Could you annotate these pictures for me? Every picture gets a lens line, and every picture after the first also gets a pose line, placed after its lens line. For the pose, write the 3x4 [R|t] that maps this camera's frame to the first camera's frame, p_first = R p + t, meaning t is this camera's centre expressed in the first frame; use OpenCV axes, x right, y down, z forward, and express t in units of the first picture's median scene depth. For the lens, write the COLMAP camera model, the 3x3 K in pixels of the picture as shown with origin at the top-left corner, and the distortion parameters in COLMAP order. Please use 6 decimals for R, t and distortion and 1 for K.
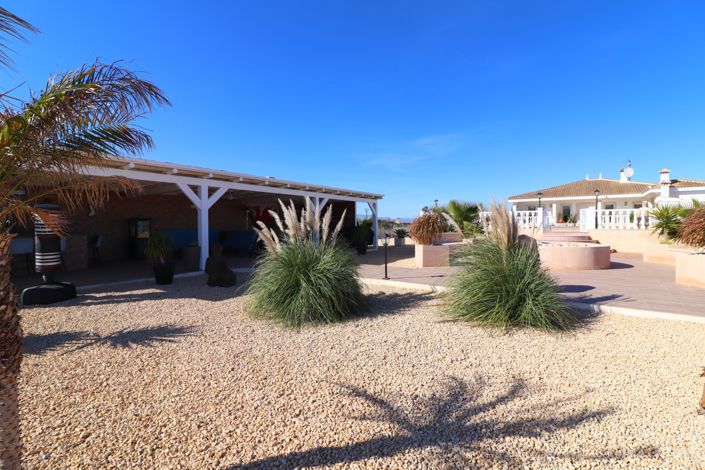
lens RADIAL K [[333.1, 0, 349.7], [0, 333.1, 232.8], [0, 0, 1]] dist [-0.010235, -0.002053]
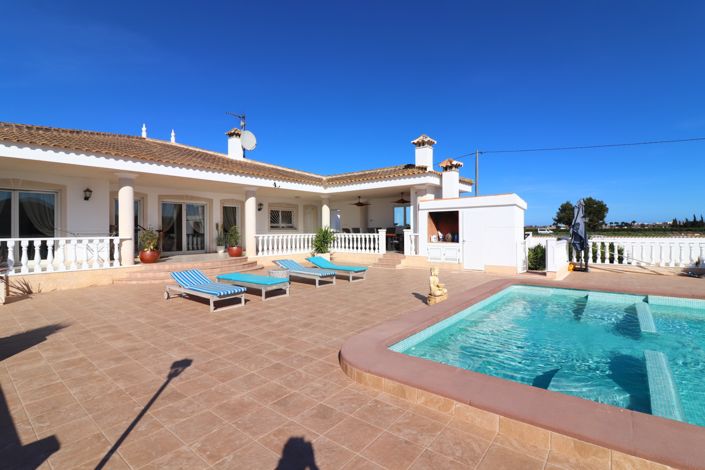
lens RADIAL K [[333.1, 0, 353.9], [0, 333.1, 228.1], [0, 0, 1]] dist [-0.010235, -0.002053]
pose [[0.059724, 0.005767, 0.998198, 0.443163], [0.020881, 0.999757, -0.007026, -0.060223], [-0.997997, 0.021263, 0.059589, 0.944197]]
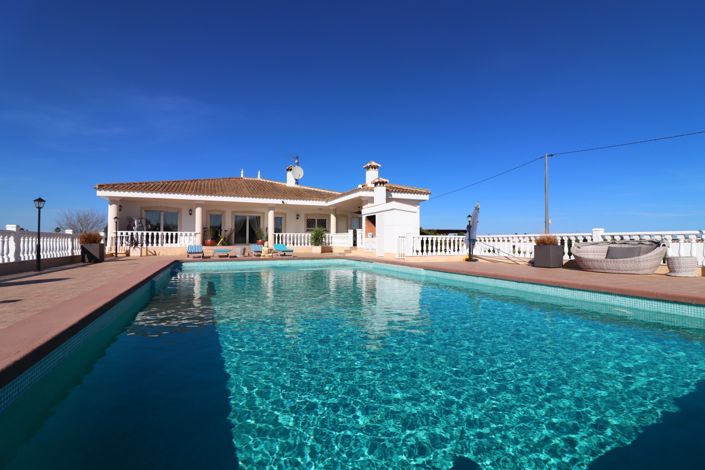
lens RADIAL K [[333.1, 0, 346.3], [0, 333.1, 234.0], [0, 0, 1]] dist [-0.010235, -0.002053]
pose [[0.539888, 0.025938, 0.841337, 0.359030], [0.006030, 0.999380, -0.034680, -0.032245], [-0.841715, 0.023797, 0.539397, 0.615554]]
